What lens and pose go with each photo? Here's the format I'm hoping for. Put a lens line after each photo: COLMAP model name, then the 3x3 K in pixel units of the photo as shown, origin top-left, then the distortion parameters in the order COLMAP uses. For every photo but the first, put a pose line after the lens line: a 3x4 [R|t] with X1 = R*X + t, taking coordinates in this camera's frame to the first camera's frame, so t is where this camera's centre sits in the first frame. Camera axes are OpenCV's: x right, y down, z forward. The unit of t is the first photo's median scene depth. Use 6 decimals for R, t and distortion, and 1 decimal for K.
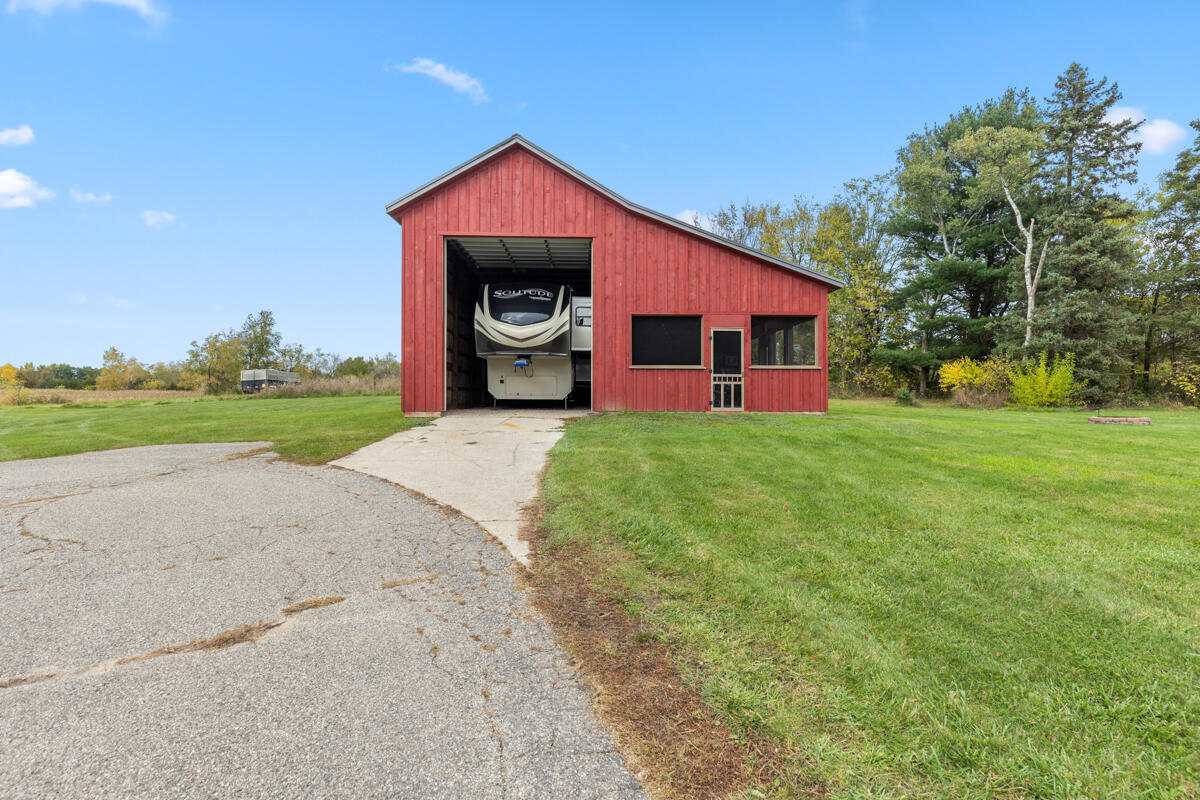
lens RADIAL K [[541.8, 0, 607.5], [0, 541.8, 393.3], [0, 0, 1]] dist [0.002053, 0.000515]
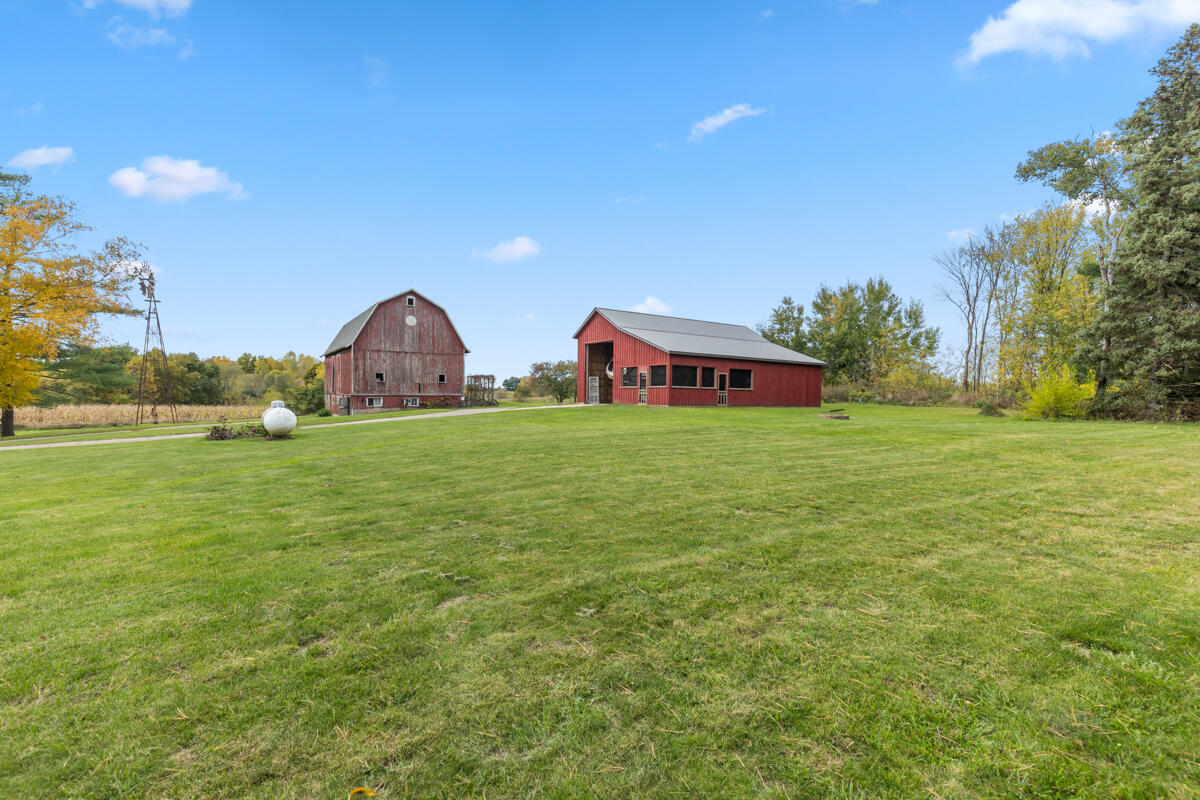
lens RADIAL K [[541.8, 0, 595.8], [0, 541.8, 406.5], [0, 0, 1]] dist [0.002053, 0.000515]
pose [[0.528616, 0.023003, -0.848549, 2.259883], [-0.022492, 0.999661, 0.013088, 0.014773], [0.848563, 0.012168, 0.528955, -0.525611]]
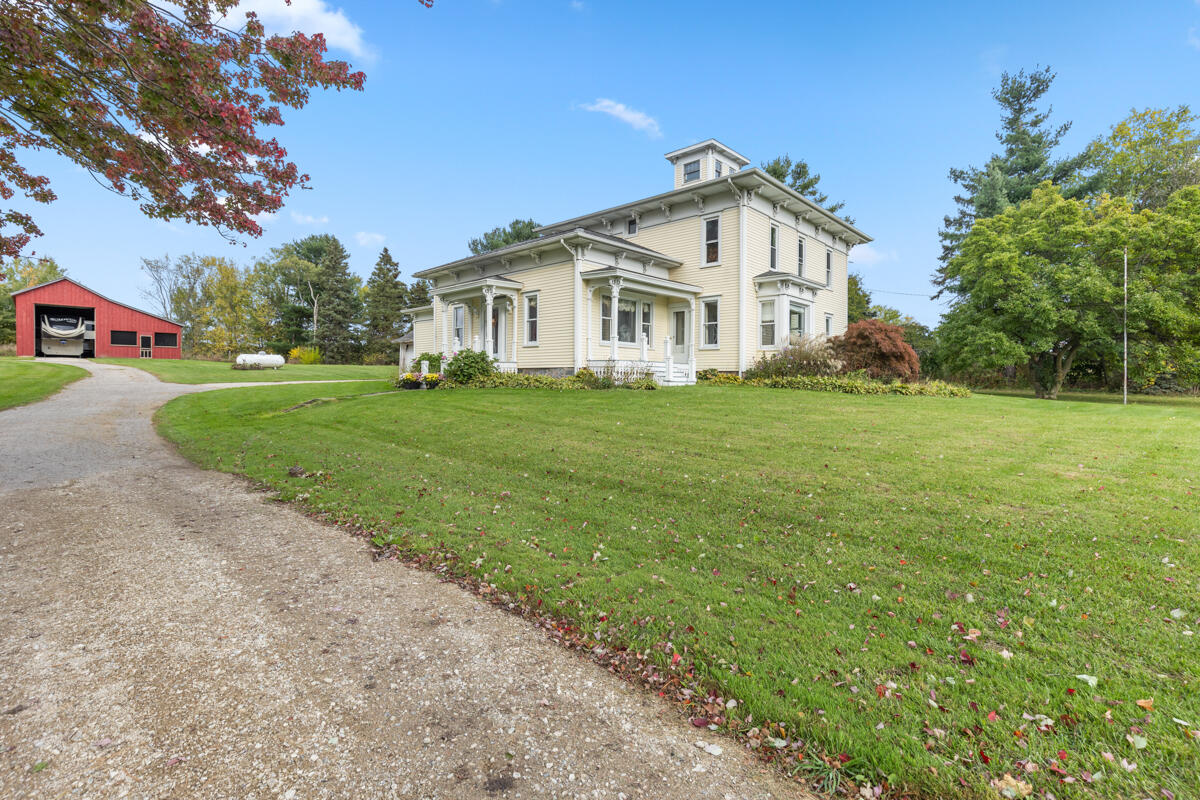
lens RADIAL K [[541.8, 0, 600.9], [0, 541.8, 382.3], [0, 0, 1]] dist [0.002053, 0.000515]
pose [[0.721944, -0.003566, 0.691943, -0.099283], [-0.002986, 0.999961, 0.008269, 0.155562], [-0.691945, -0.008035, 0.721905, -3.780379]]
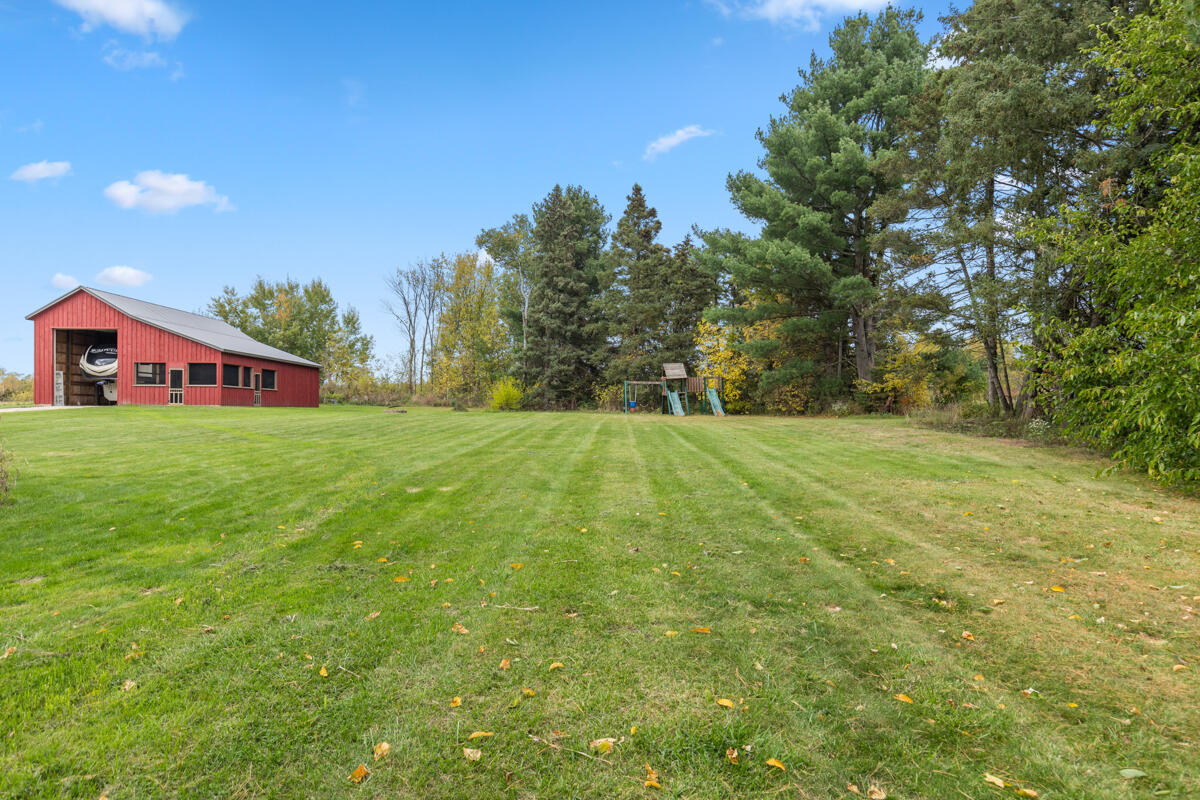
lens RADIAL K [[710.8, 0, 599.0], [0, 710.8, 409.0], [0, 0, 1]] dist [0.005271, 0.002370]
pose [[0.999953, 0.003757, -0.008890, 2.038942], [-0.003860, 0.999925, -0.011602, 0.079509], [0.008846, 0.011636, 0.999893, -2.000083]]
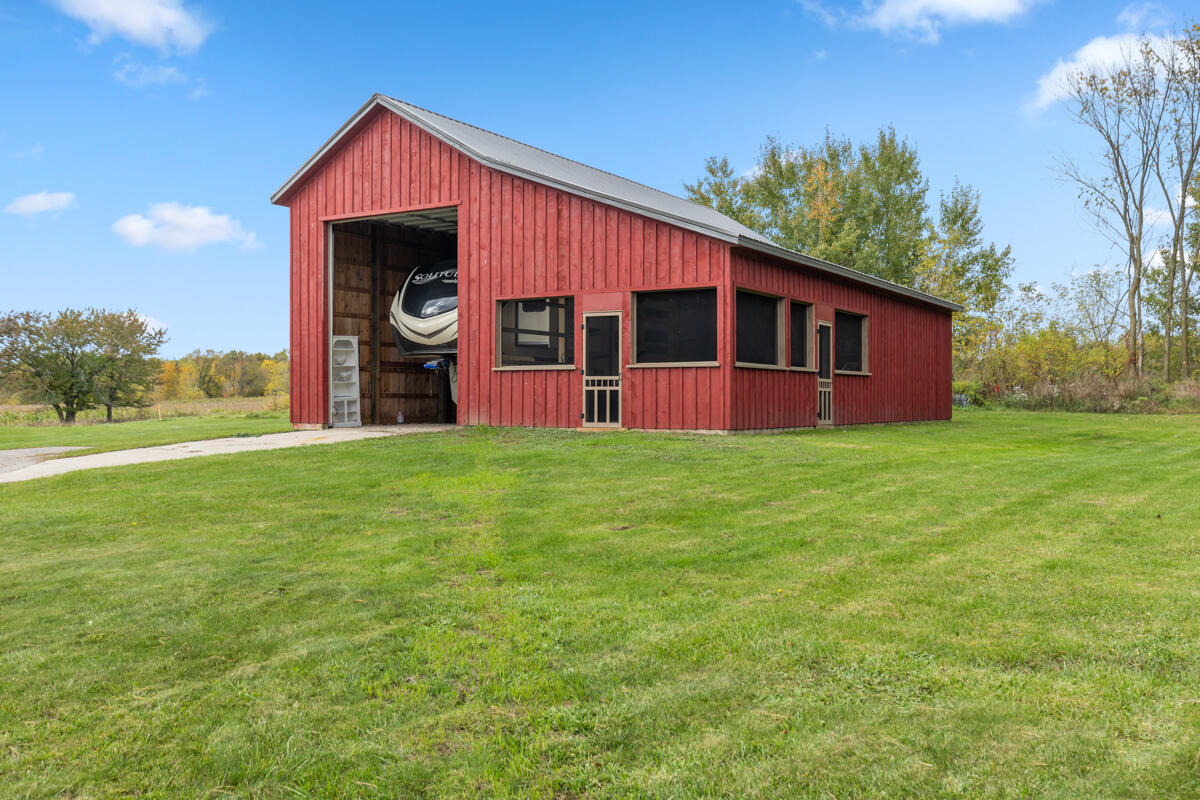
lens RADIAL K [[1094.6, 0, 602.7], [0, 1094.6, 400.4], [0, 0, 1]] dist [-0.012416, 0.000000]
pose [[0.838867, -0.002681, -0.544330, 1.012033], [-0.003085, 0.999948, -0.009678, 0.010915], [0.544328, 0.009798, 0.838816, -0.216903]]
